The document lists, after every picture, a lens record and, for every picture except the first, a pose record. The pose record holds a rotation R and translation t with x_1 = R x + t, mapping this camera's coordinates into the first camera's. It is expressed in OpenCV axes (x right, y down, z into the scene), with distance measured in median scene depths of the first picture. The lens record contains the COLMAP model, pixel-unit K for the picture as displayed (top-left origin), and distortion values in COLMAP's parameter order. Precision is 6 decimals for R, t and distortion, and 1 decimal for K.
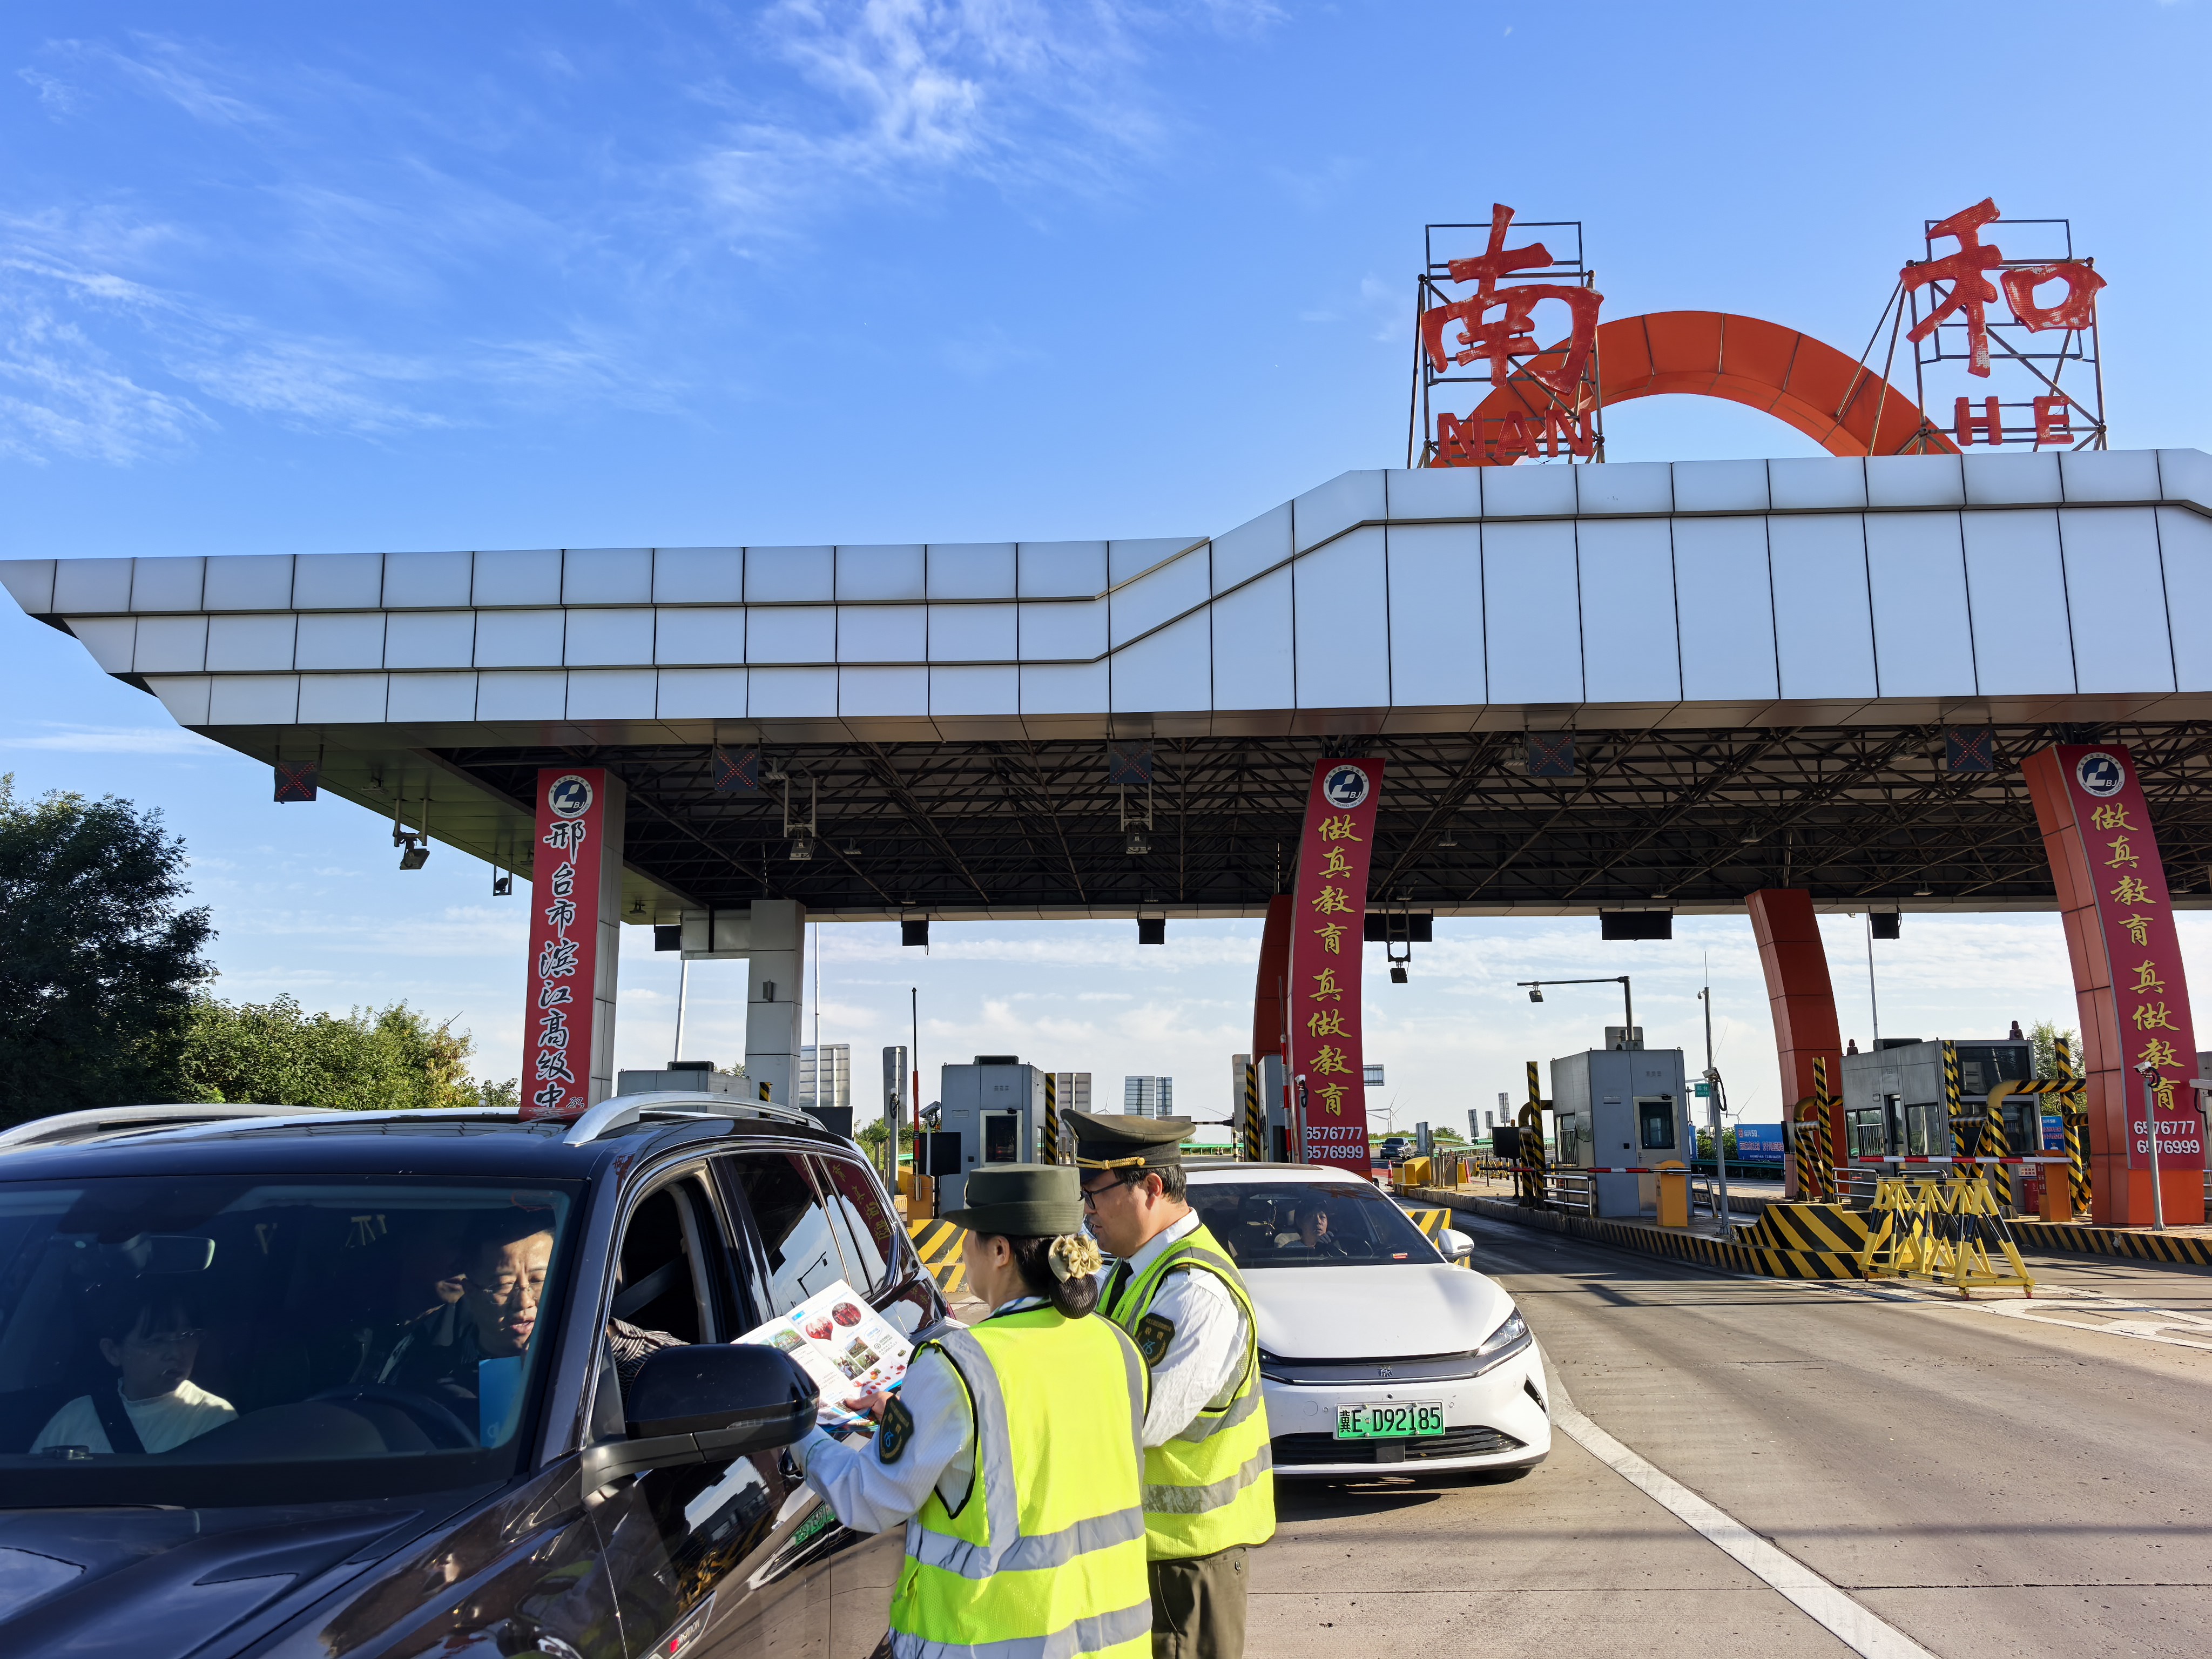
lens RADIAL K [[1756.2, 0, 1089.3], [0, 1756.2, 827.8], [0, 0, 1]] dist [0.124806, -0.261490]
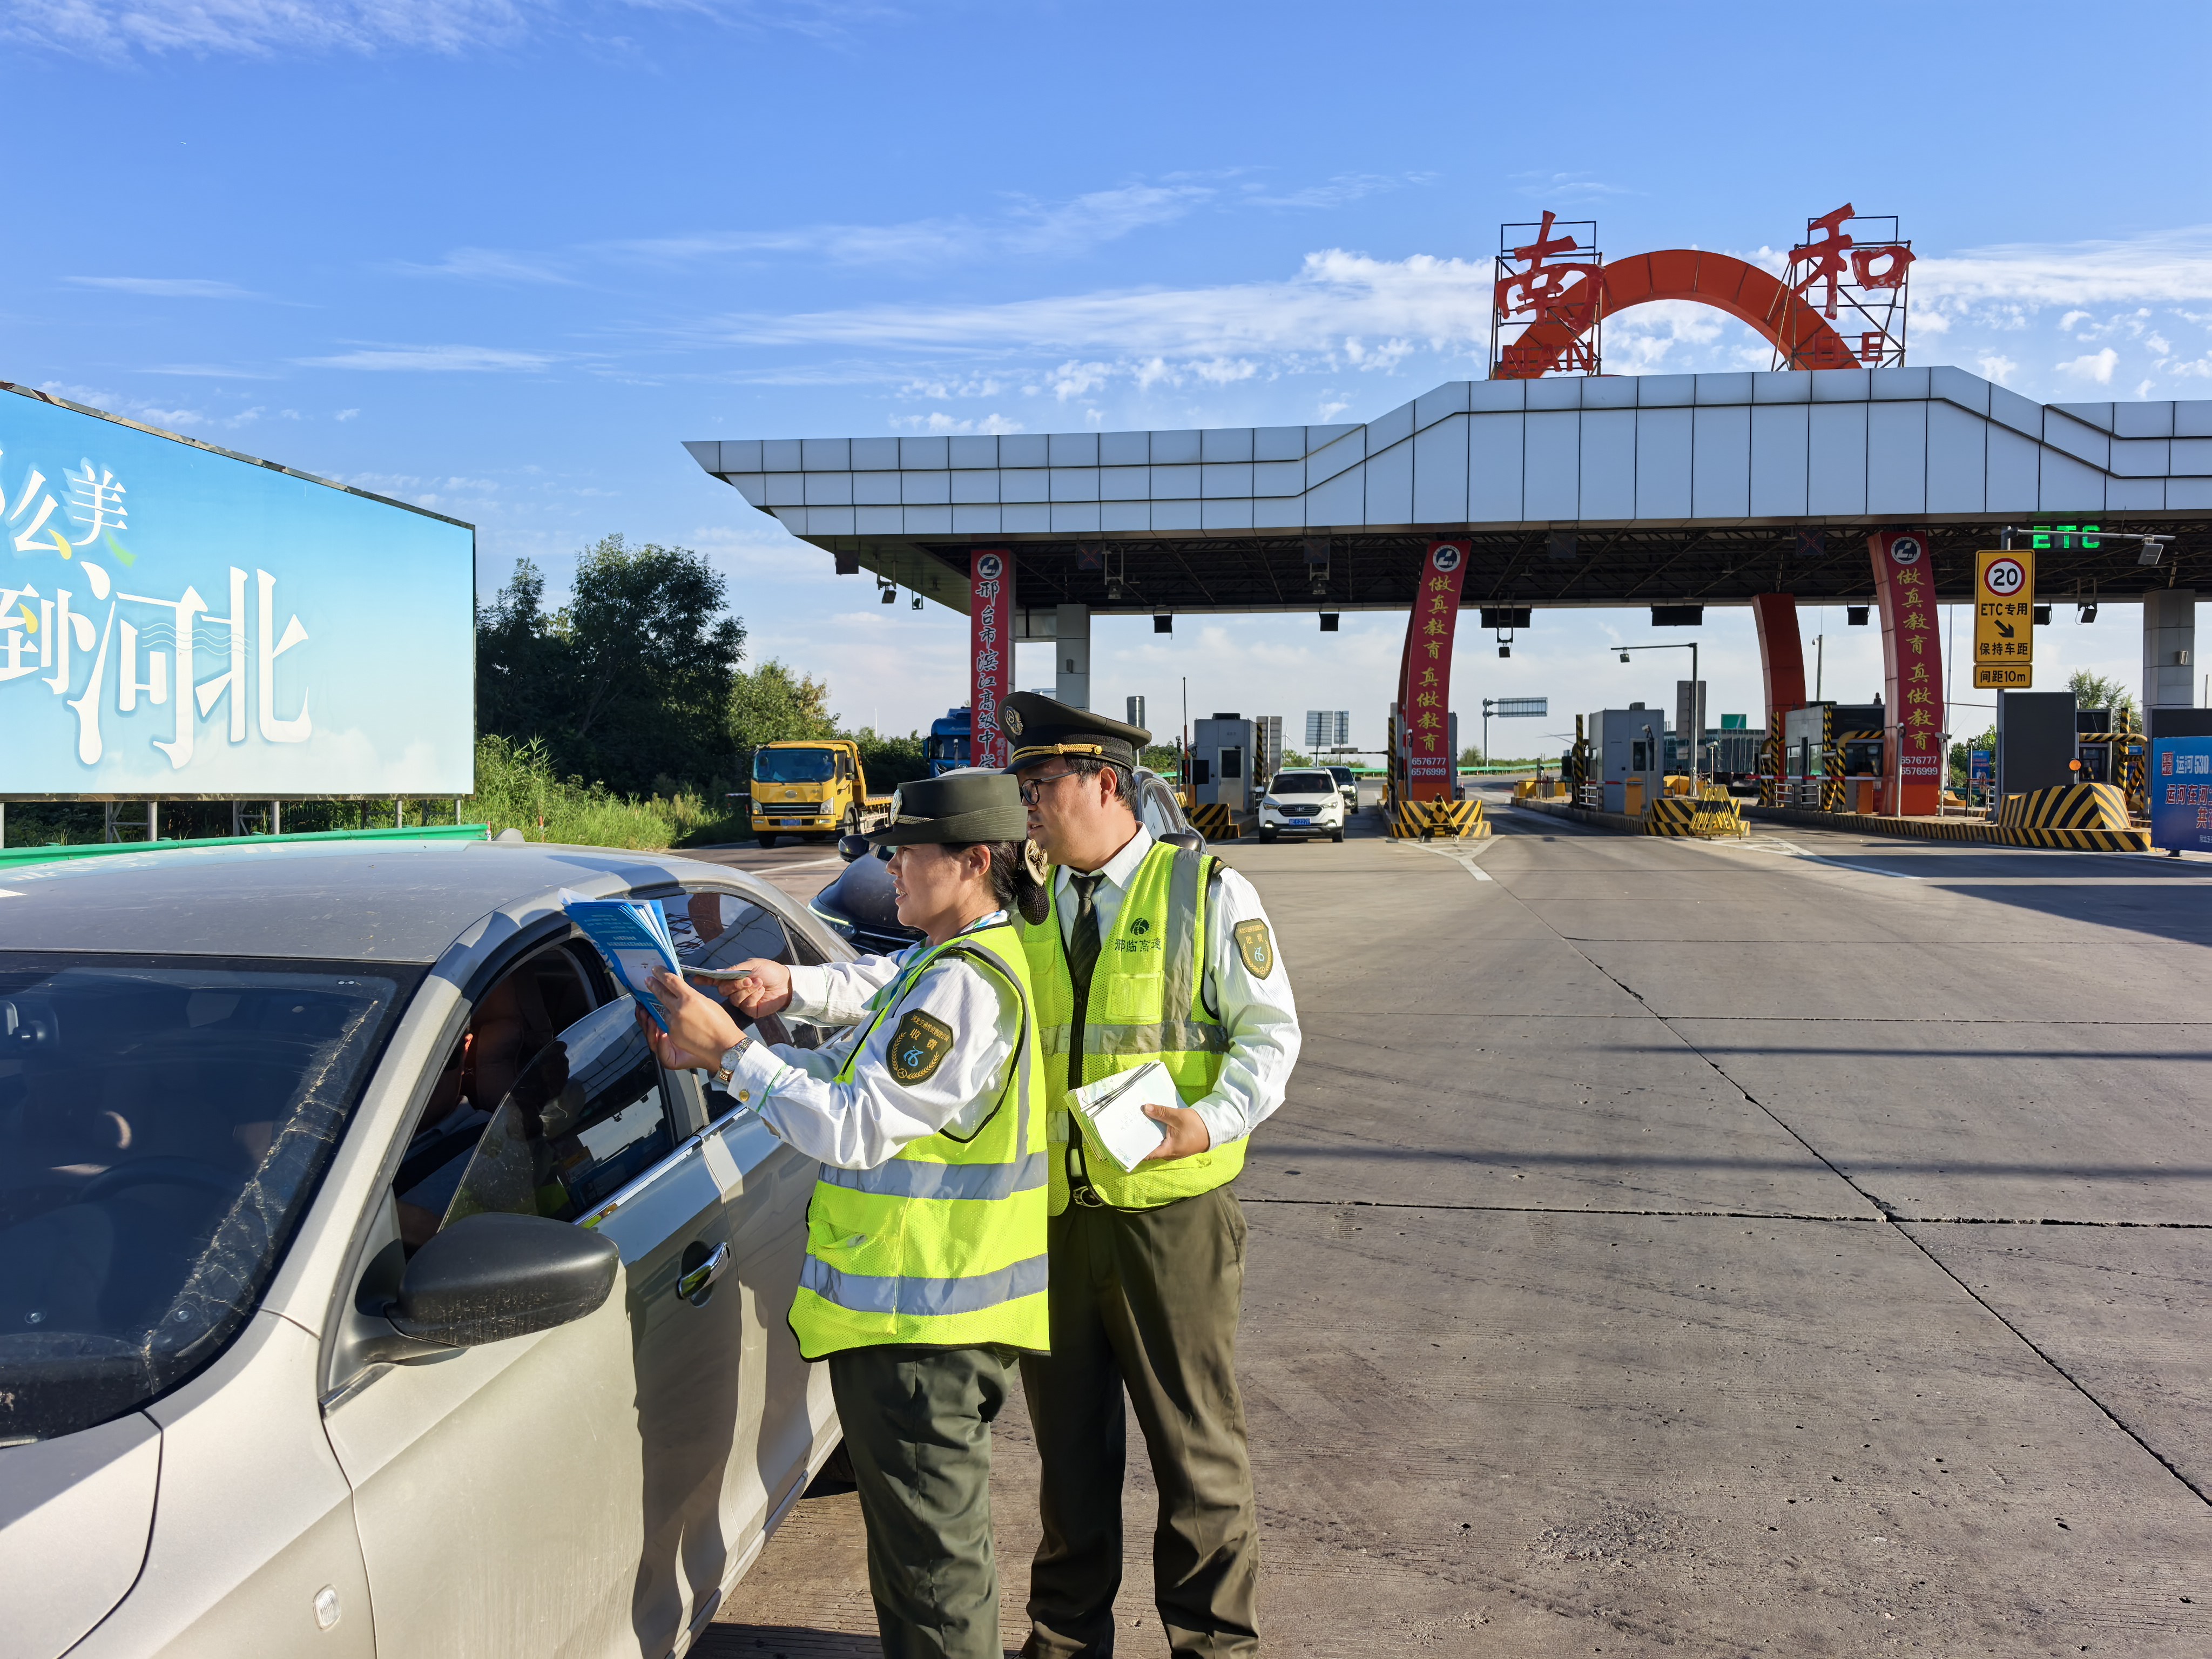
lens RADIAL K [[1756.2, 0, 1089.3], [0, 1756.2, 827.8], [0, 0, 1]] dist [0.124806, -0.261490]
pose [[0.994801, 0.010716, -0.101268, -0.020652], [0.010803, 0.977730, 0.209588, -0.139783], [0.101259, -0.209593, 0.972531, -0.787038]]
